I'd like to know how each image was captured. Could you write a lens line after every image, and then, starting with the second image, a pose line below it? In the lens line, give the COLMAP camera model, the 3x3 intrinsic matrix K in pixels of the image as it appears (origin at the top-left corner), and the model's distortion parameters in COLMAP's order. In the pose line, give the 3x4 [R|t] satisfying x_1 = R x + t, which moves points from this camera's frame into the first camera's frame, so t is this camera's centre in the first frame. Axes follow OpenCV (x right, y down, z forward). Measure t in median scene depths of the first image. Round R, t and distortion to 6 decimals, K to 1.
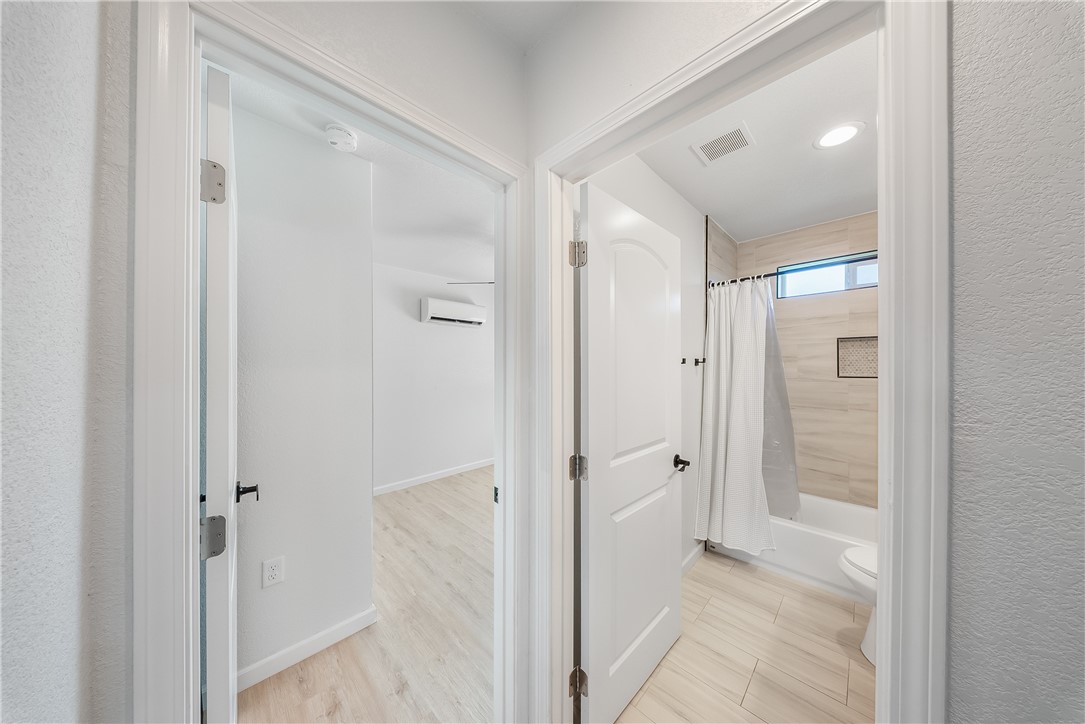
lens RADIAL K [[318.9, 0, 542.9], [0, 318.9, 364.3], [0, 0, 1]] dist [-0.007386, -0.000045]
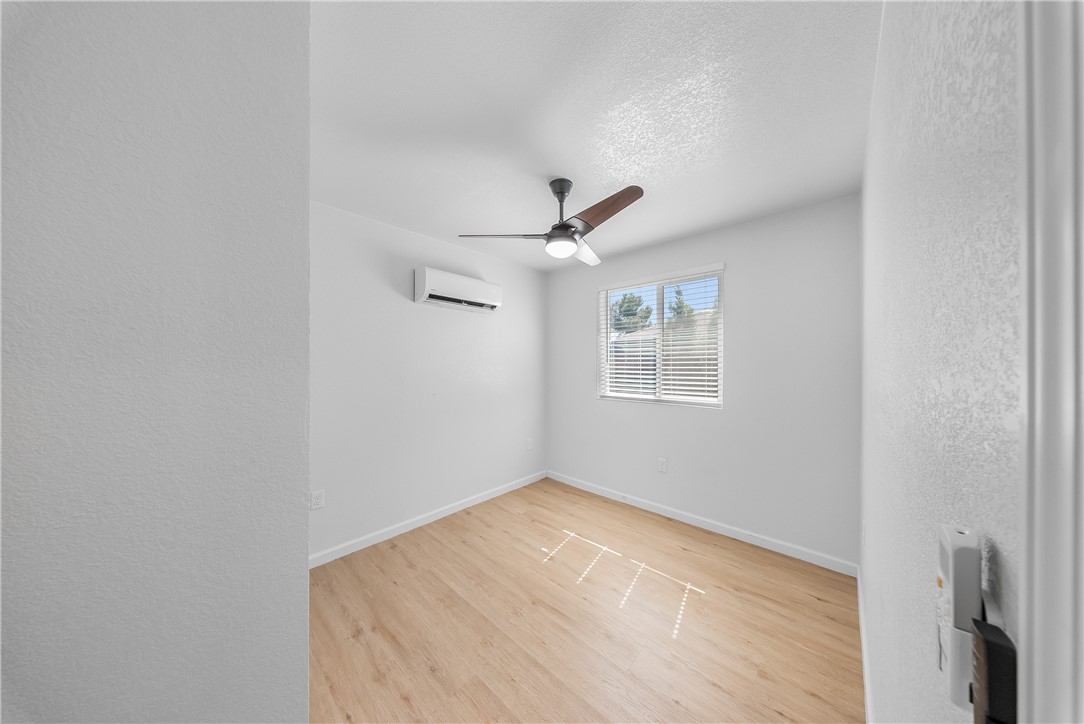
lens RADIAL K [[318.6, 0, 542.4], [0, 318.6, 364.2], [0, 0, 1]] dist [-0.007386, -0.000045]
pose [[0.999256, 0.008061, 0.037723, -0.182235], [-0.008119, 0.999966, 0.001385, 0.005711], [-0.037710, -0.001690, 0.999287, 0.413438]]
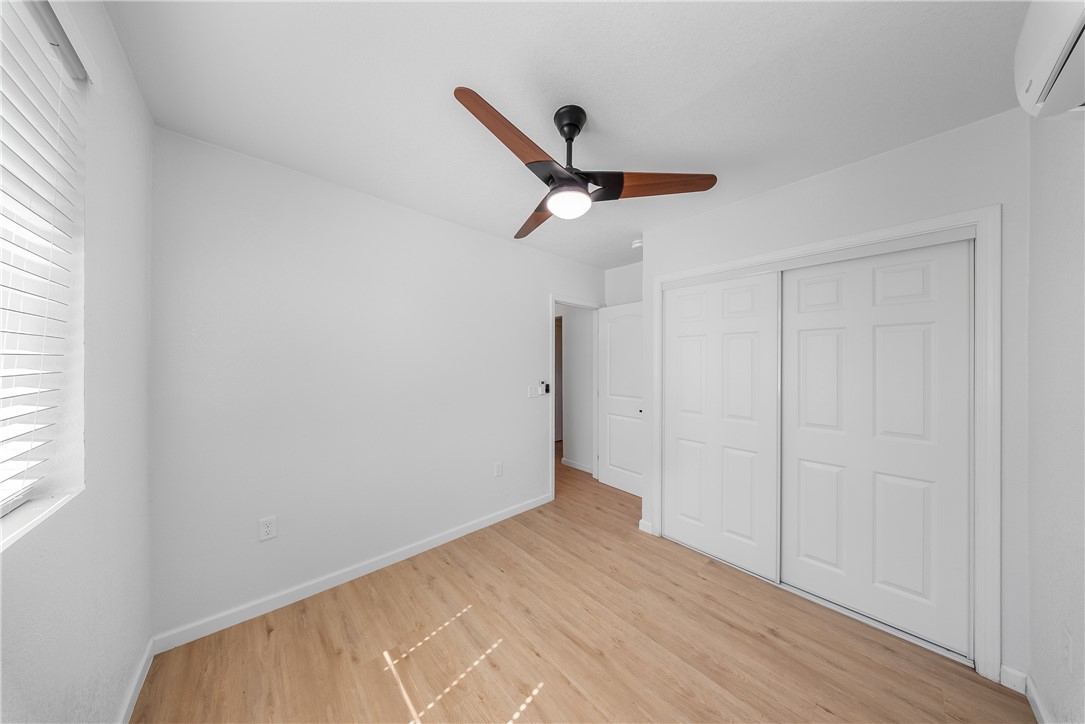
lens RADIAL K [[318.9, 0, 542.9], [0, 318.9, 364.3], [0, 0, 1]] dist [-0.007386, -0.000045]
pose [[-0.998533, 0.000591, 0.054135, -0.094456], [0.000374, 0.999992, -0.004019, 0.009977], [-0.054136, -0.003993, -0.998526, 1.721092]]
